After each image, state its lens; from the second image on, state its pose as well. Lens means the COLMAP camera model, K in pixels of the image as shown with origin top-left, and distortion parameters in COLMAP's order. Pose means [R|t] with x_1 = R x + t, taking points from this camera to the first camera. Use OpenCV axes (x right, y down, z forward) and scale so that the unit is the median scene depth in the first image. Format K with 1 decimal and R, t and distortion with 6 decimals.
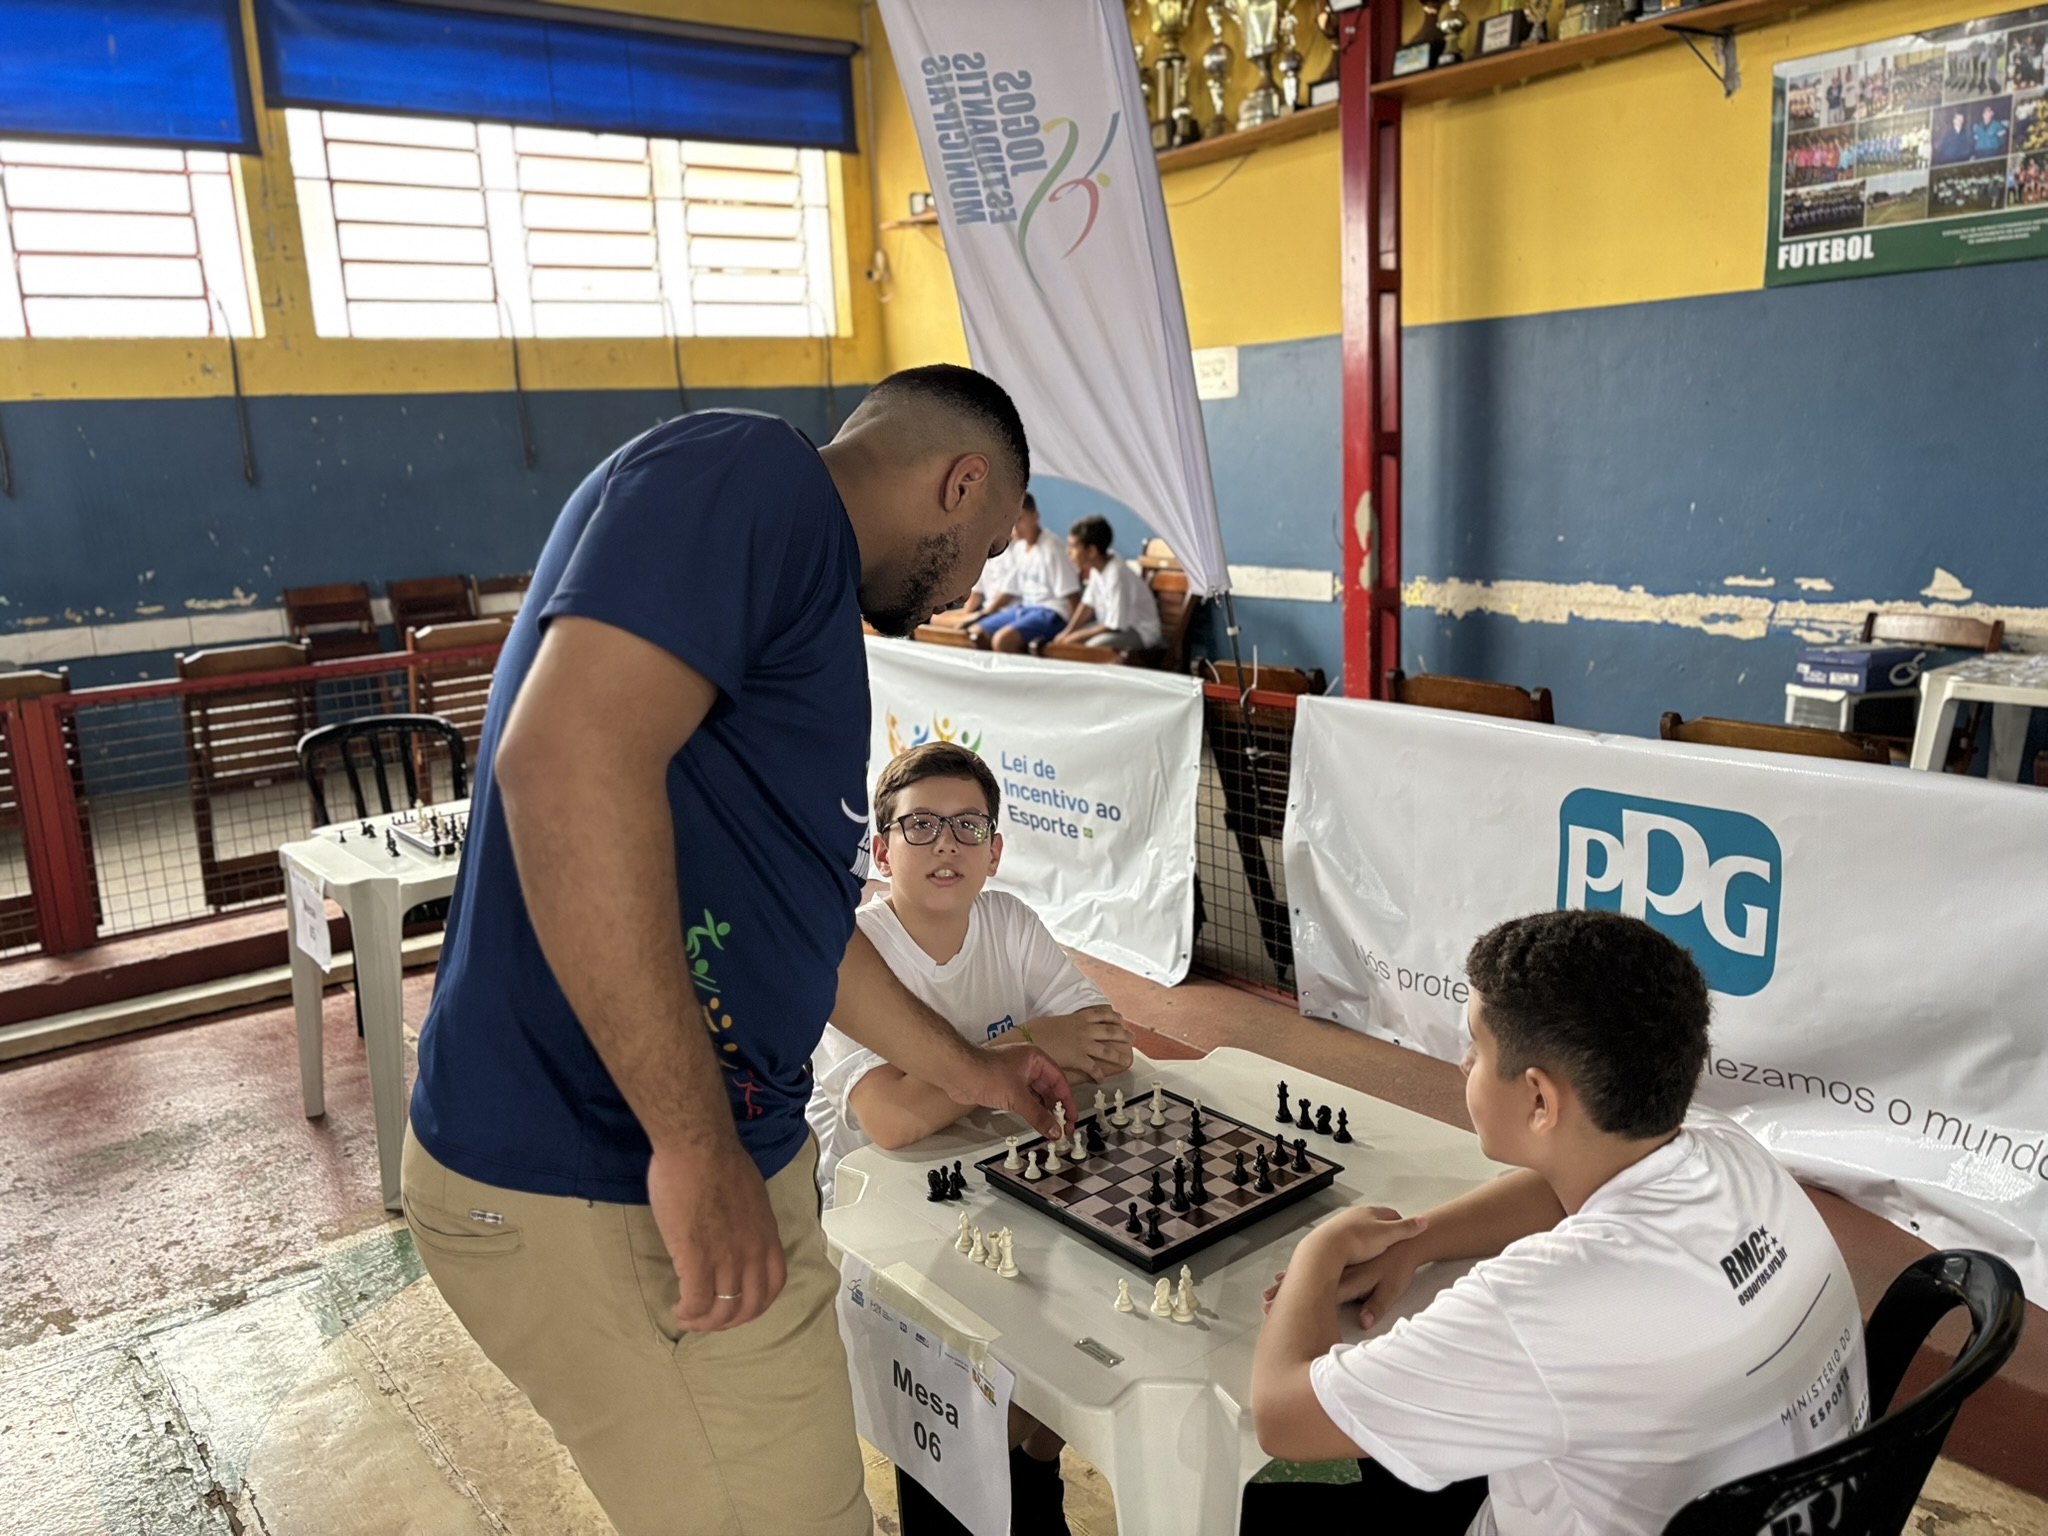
lens RADIAL K [[1529.2, 0, 1021.3], [0, 1529.2, 763.1], [0, 0, 1]] dist [0.051836, -0.058717]
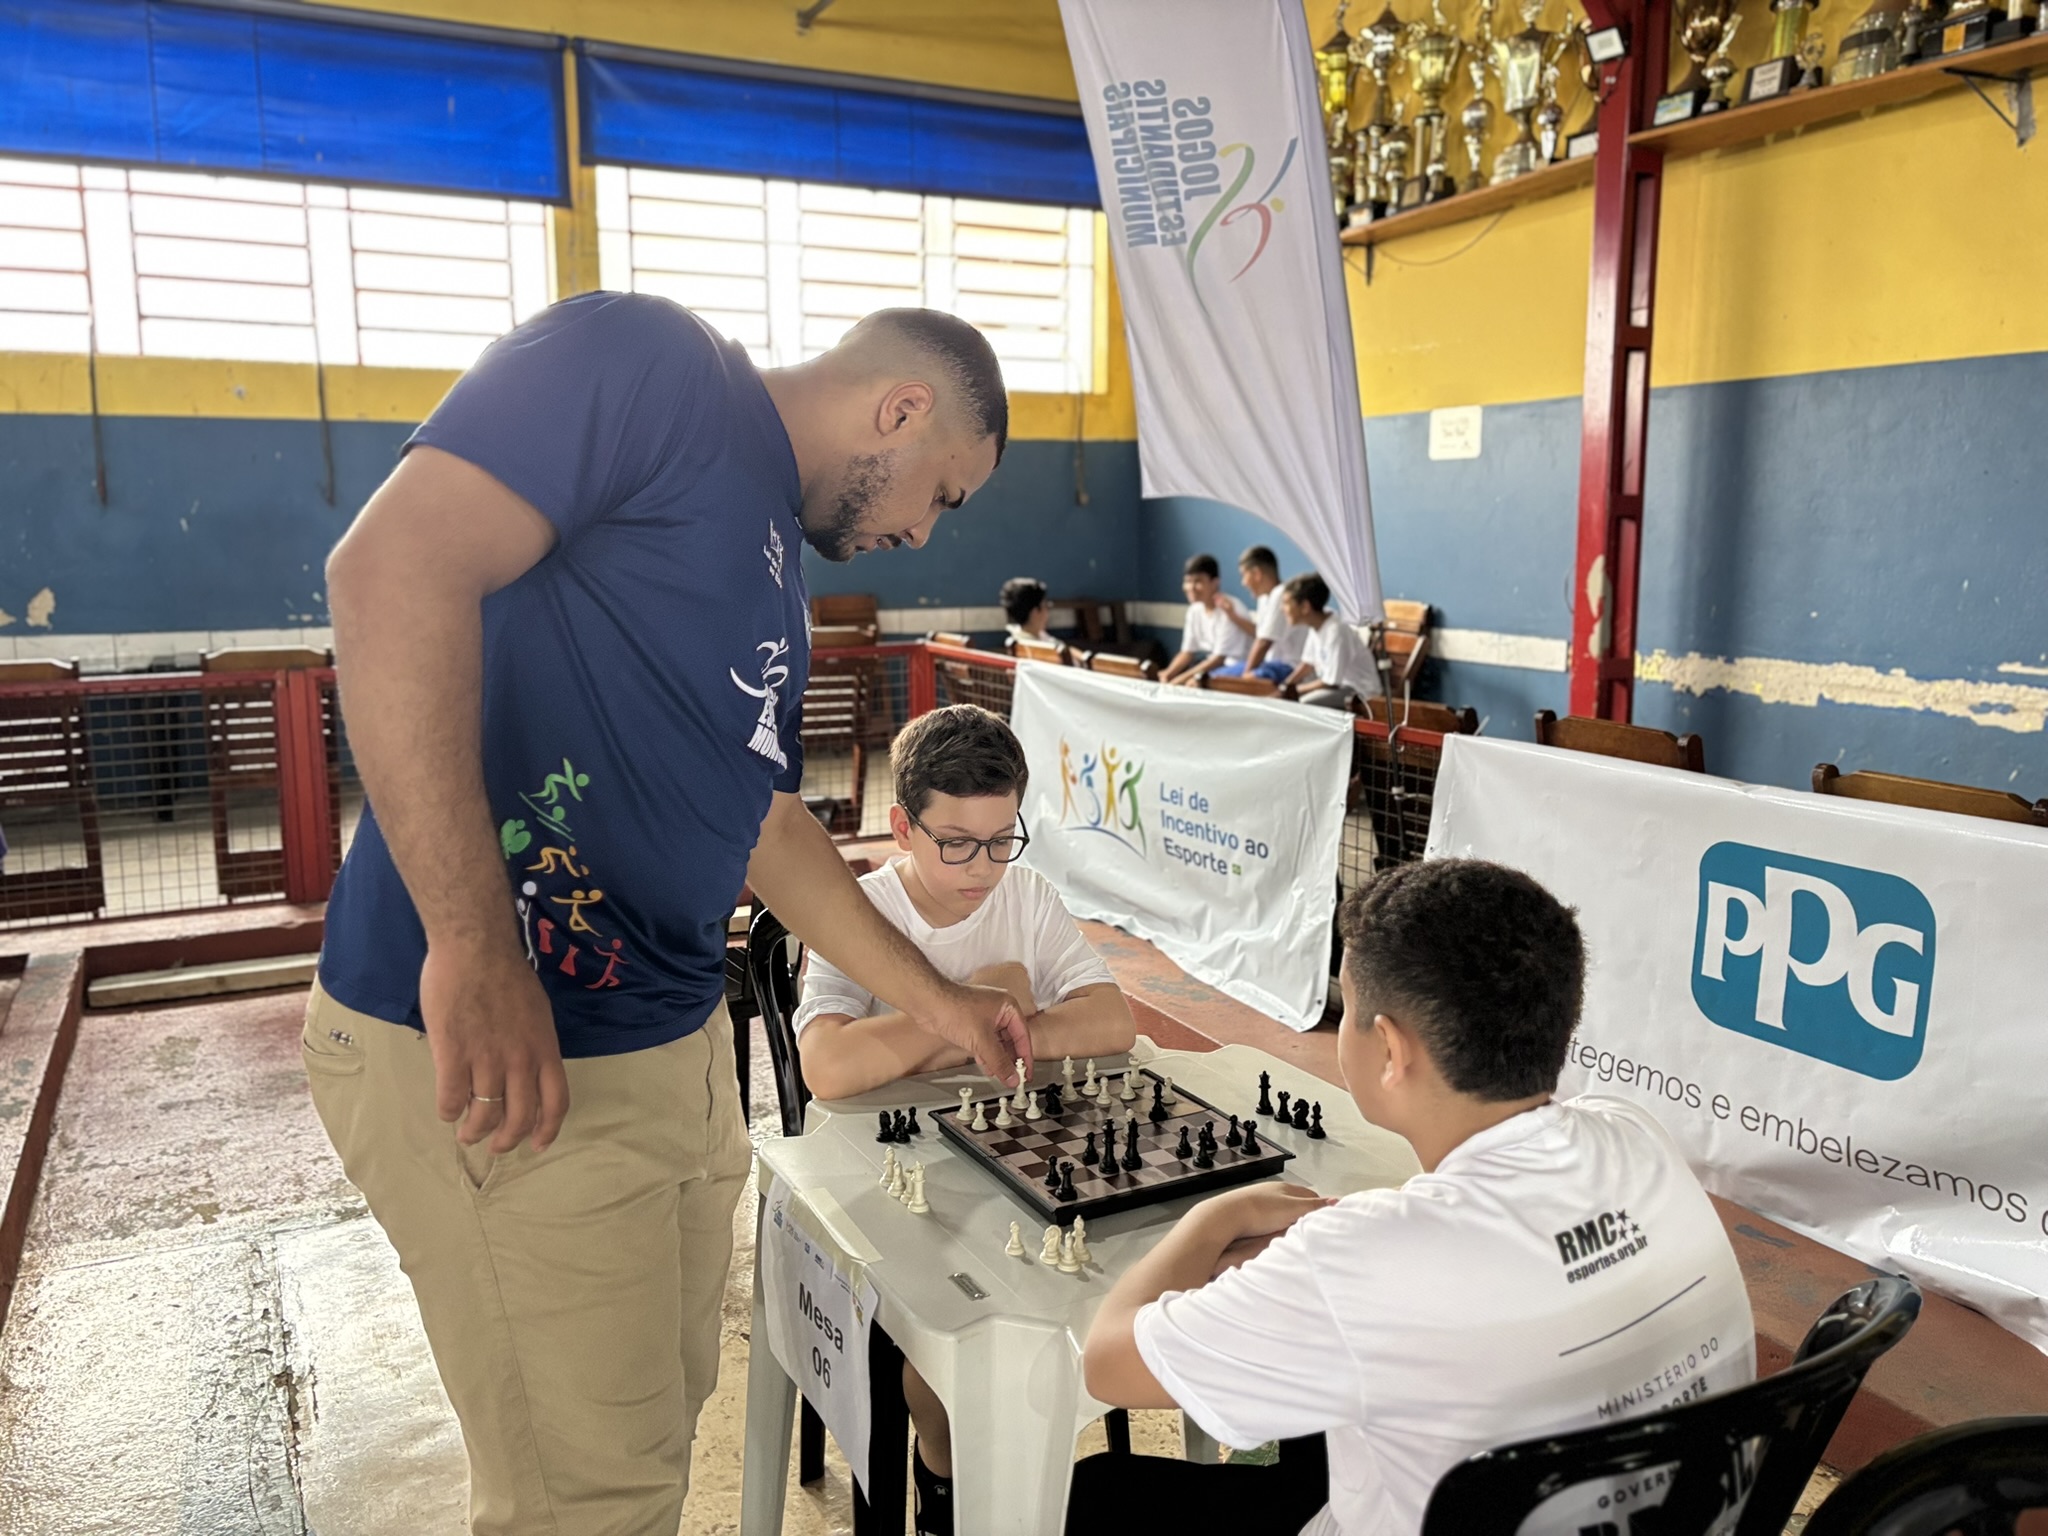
lens RADIAL K [[1528.3, 0, 1015.7], [0, 1528.3, 762.4], [0, 0, 1]] dist [0.059026, -0.061459]
pose [[0.980403, 0.073895, -0.182617, 0.084130], [-0.082792, 0.995699, -0.041577, 0.031918], [0.178759, 0.055882, 0.982305, 0.008506]]
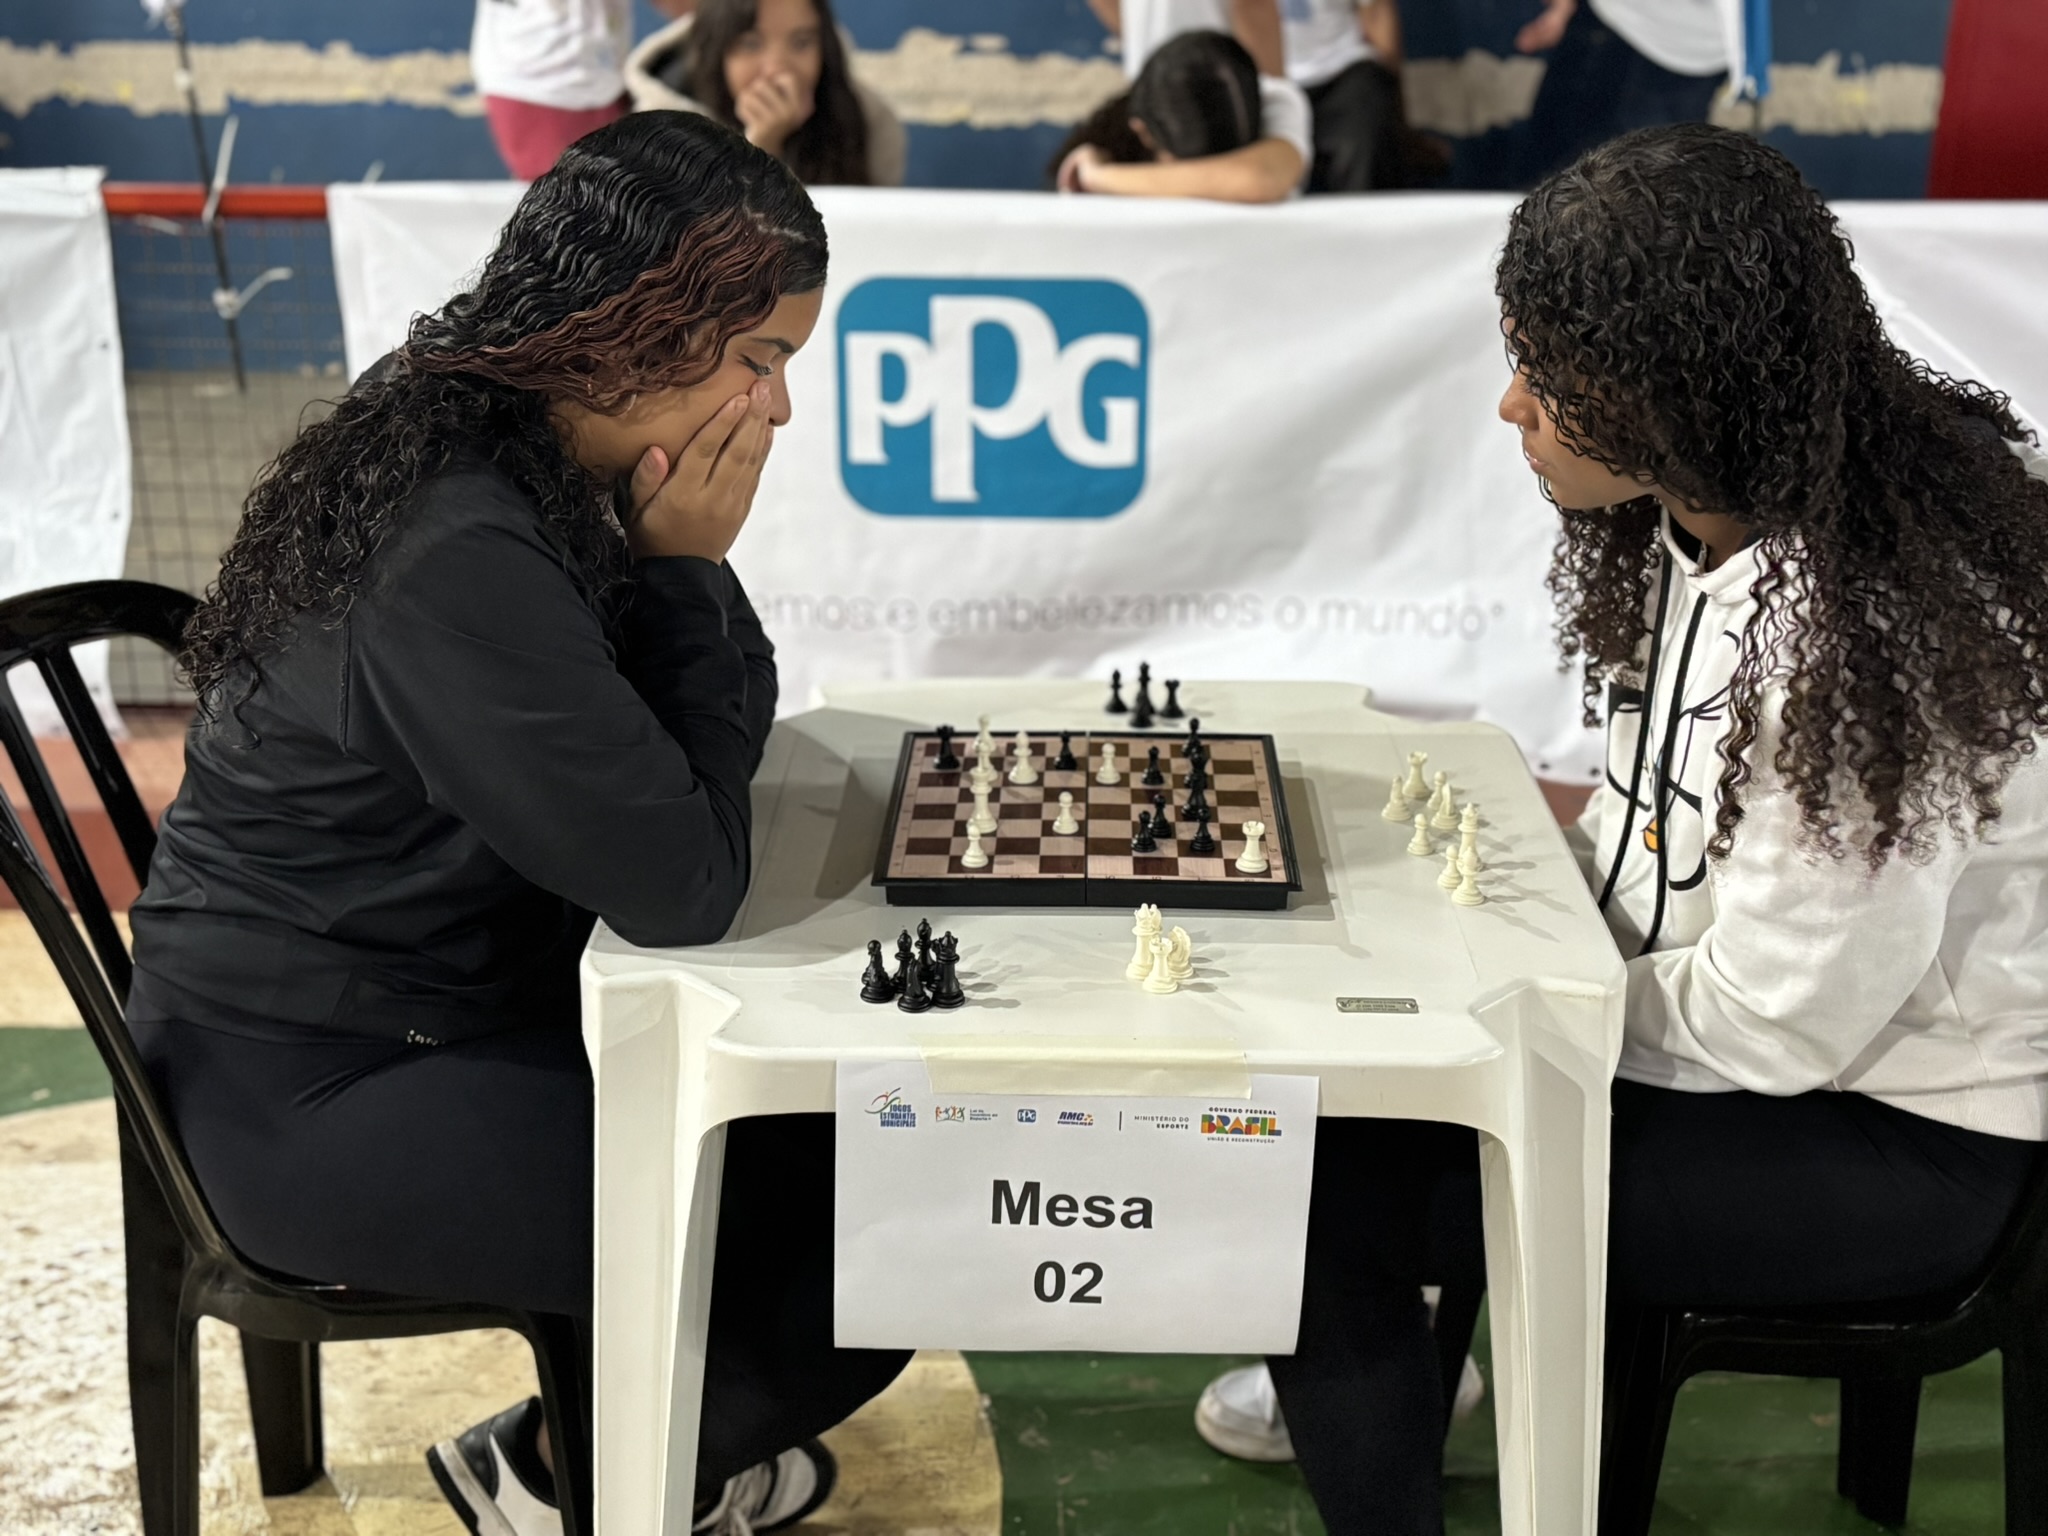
lens RADIAL K [[2333.7, 0, 1019.9], [0, 2333.7, 840.7], [0, 0, 1]] dist [0.064548, -0.128145]
pose [[0.632532, -0.259202, 0.729875, -0.327431], [0.124594, 0.964120, 0.234413, 0.016734], [-0.764447, -0.057335, 0.642132, 0.183969]]
